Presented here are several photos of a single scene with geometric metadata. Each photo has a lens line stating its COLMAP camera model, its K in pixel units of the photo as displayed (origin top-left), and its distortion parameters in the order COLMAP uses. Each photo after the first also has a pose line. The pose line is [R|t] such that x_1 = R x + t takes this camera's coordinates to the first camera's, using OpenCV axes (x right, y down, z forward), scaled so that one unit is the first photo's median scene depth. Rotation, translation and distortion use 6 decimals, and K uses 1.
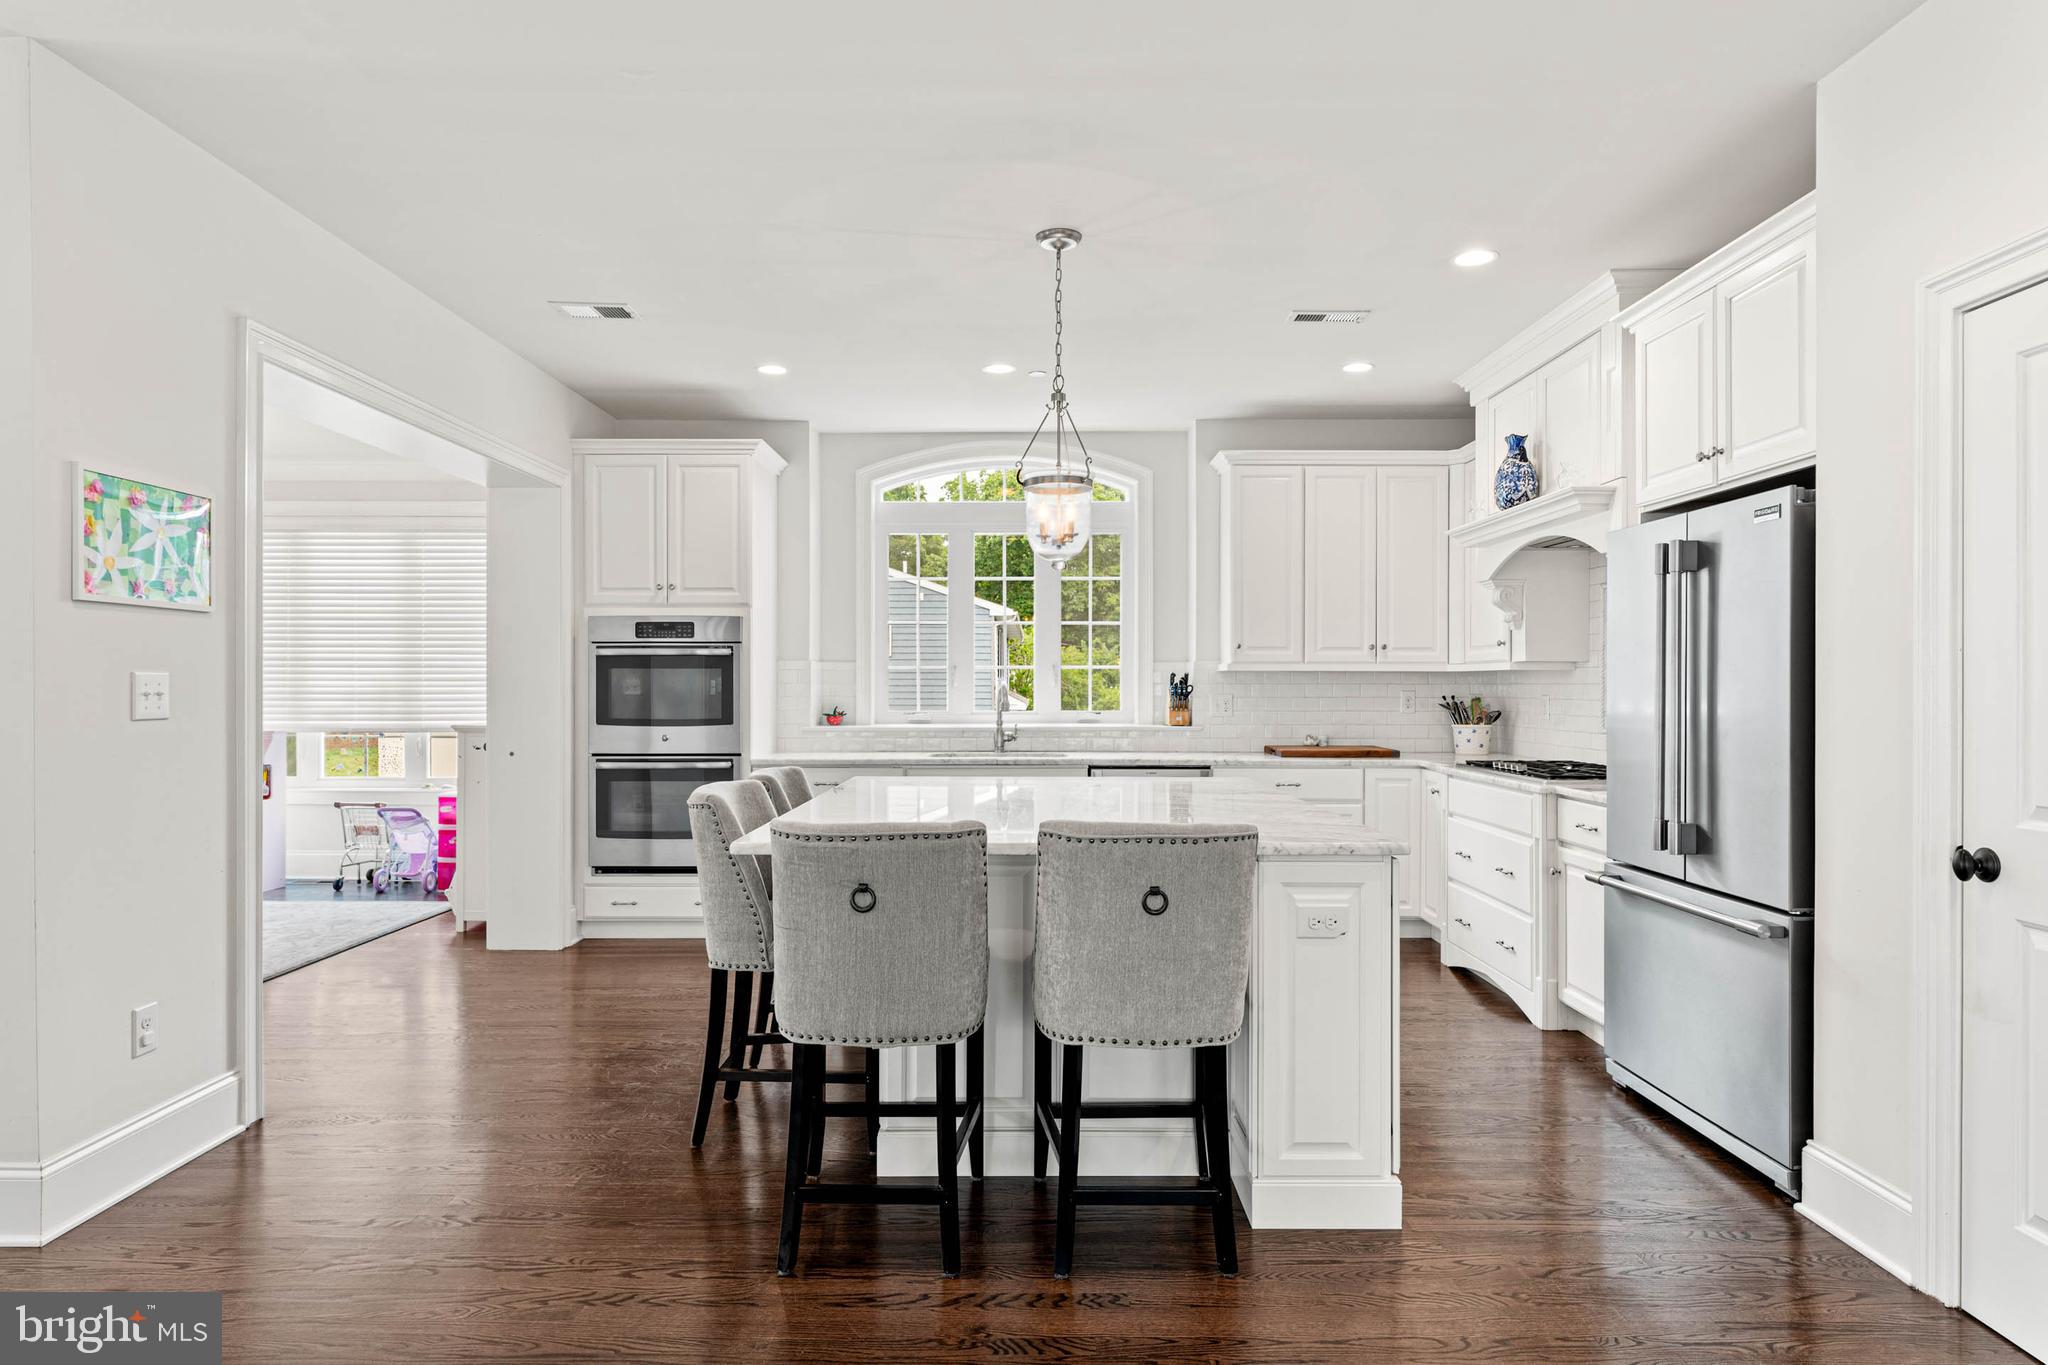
lens RADIAL K [[1181.6, 0, 1027.1], [0, 1181.6, 687.9], [0, 0, 1]] dist [-0.007122, 0.000759]
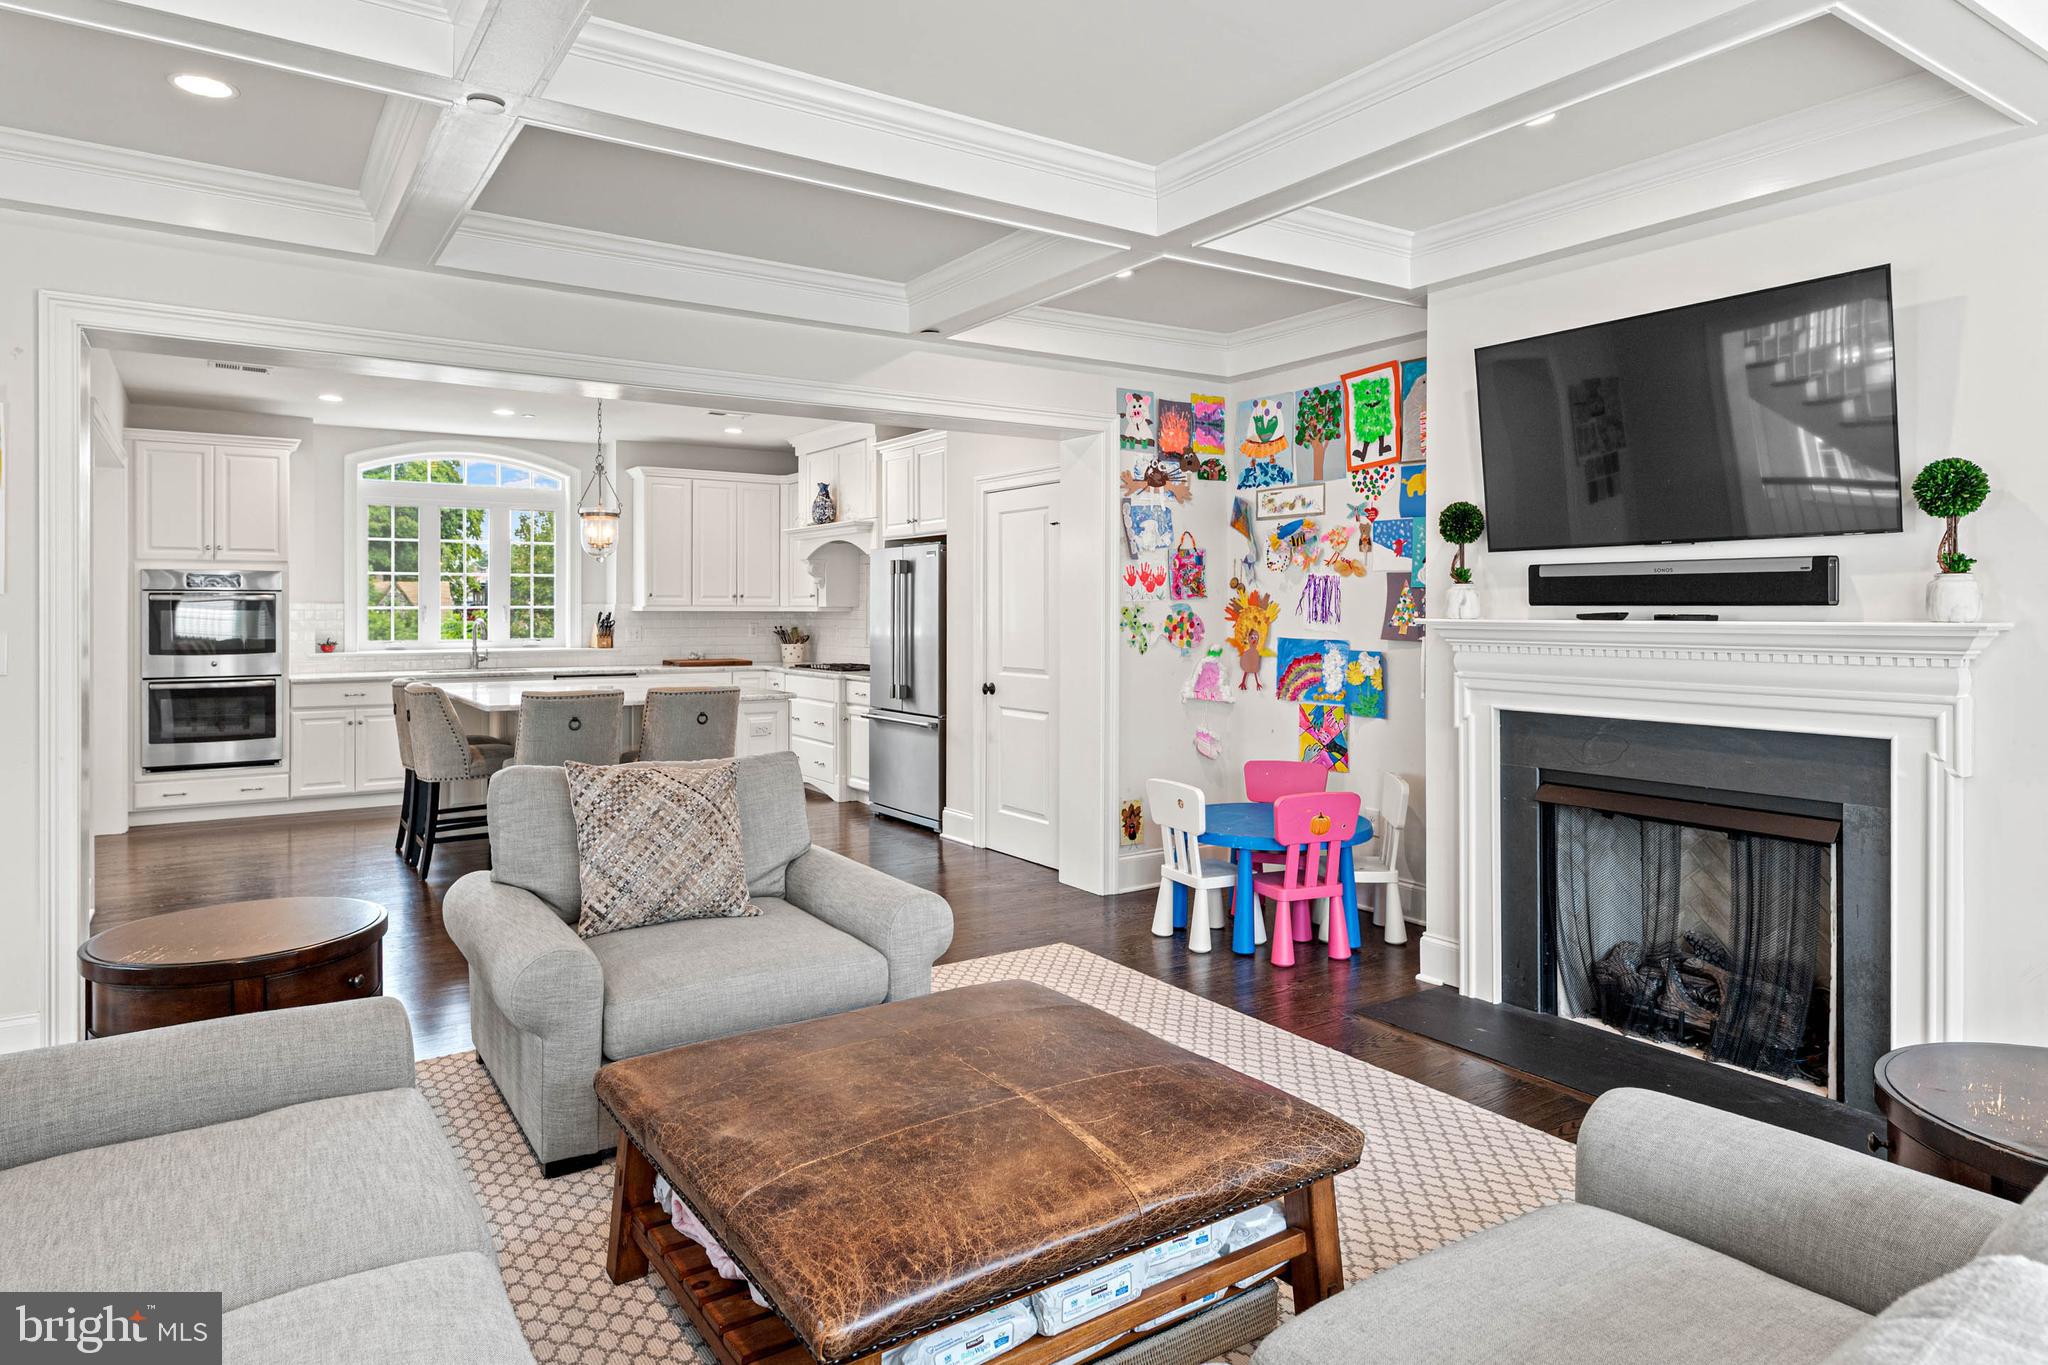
lens RADIAL K [[1181.6, 0, 1037.8], [0, 1181.6, 623.9], [0, 0, 1]] dist [-0.007122, 0.000759]
pose [[0.822958, -0.006473, 0.568066, -0.291744], [0.000105, 0.999937, 0.011242, -0.016007], [-0.568103, -0.009192, 0.822906, -0.574078]]
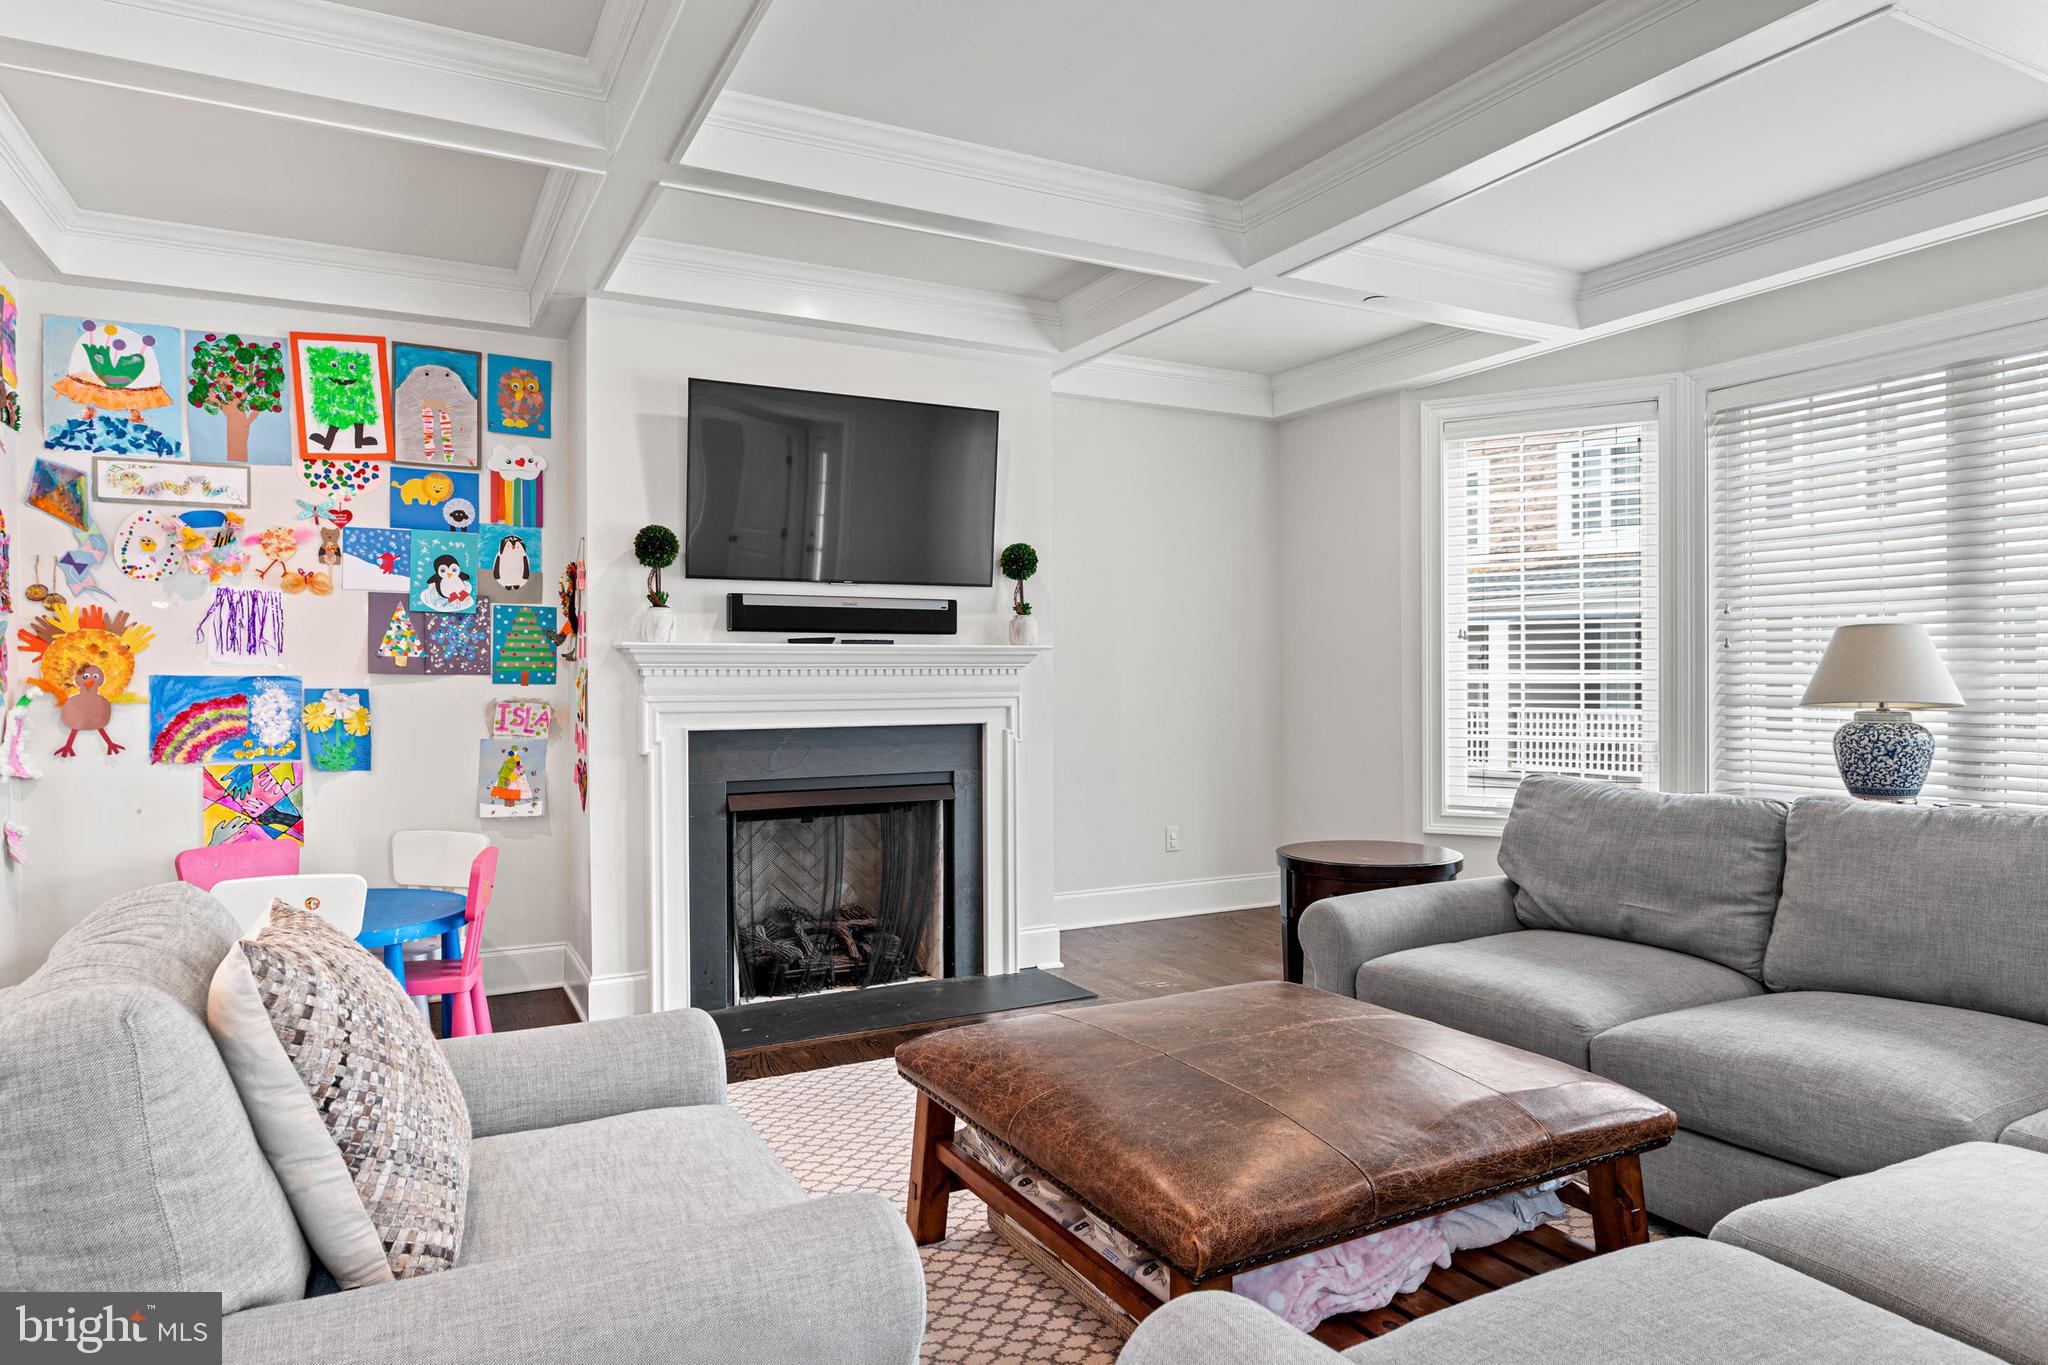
lens RADIAL K [[1181.6, 0, 1017.5], [0, 1181.6, 687.5], [0, 0, 1]] dist [-0.007122, 0.000759]
pose [[-0.467456, -0.005762, 0.883998, -0.405059], [0.005343, 0.999942, 0.009344, 0.010398], [-0.884000, 0.009091, -0.467398, 0.008497]]
